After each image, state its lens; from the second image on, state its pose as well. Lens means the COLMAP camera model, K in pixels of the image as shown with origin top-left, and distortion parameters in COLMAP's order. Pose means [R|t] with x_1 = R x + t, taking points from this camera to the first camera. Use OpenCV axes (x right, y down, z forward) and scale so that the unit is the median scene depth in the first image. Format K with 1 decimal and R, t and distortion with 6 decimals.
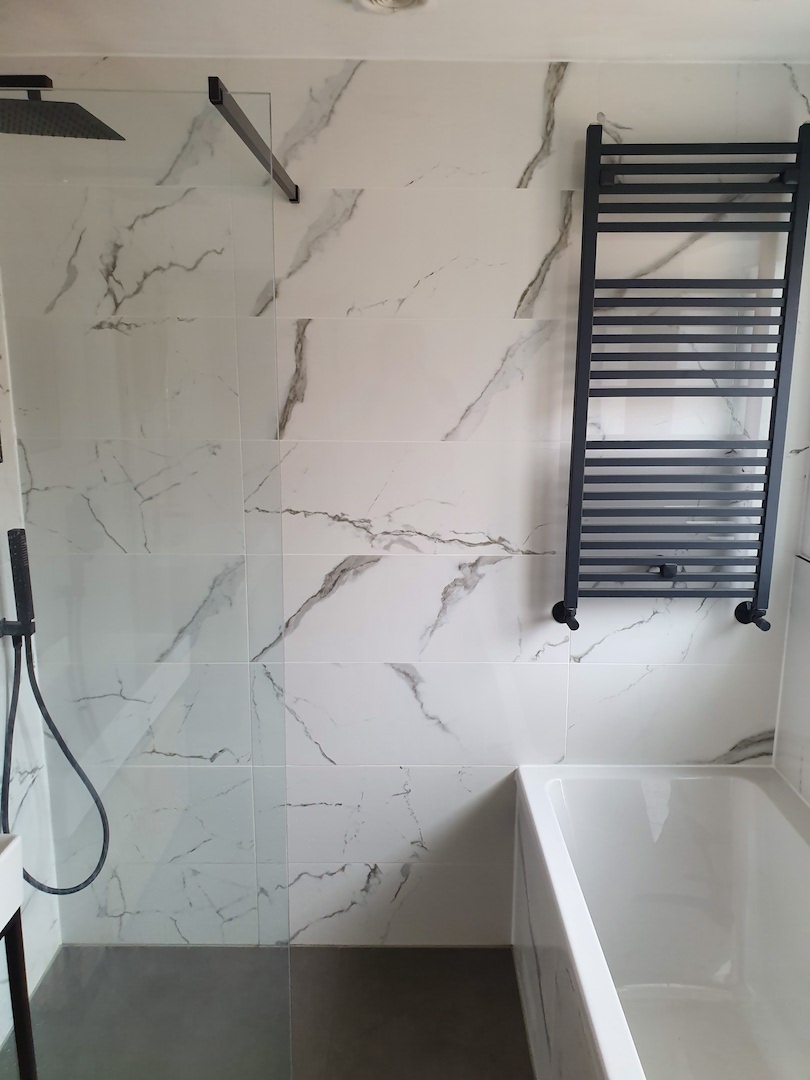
lens RADIAL K [[839.0, 0, 428.8], [0, 839.0, 540.9], [0, 0, 1]] dist [0.010073, -0.002016]
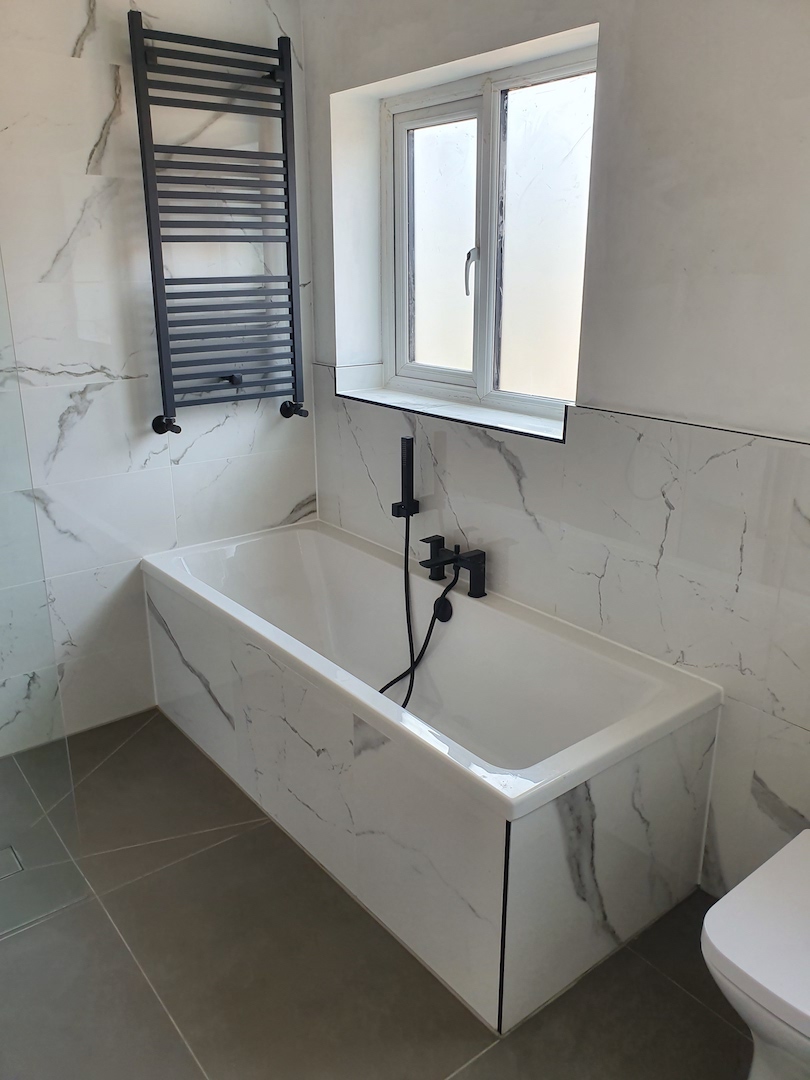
lens RADIAL K [[832.9, 0, 405.0], [0, 832.9, 540.0], [0, 0, 1]] dist [0.006787, 0.015405]
pose [[0.793513, -0.203826, 0.573403, -0.314615], [0.139023, 0.978041, 0.155272, 0.116888], [-0.592460, -0.043494, 0.804425, -0.235185]]
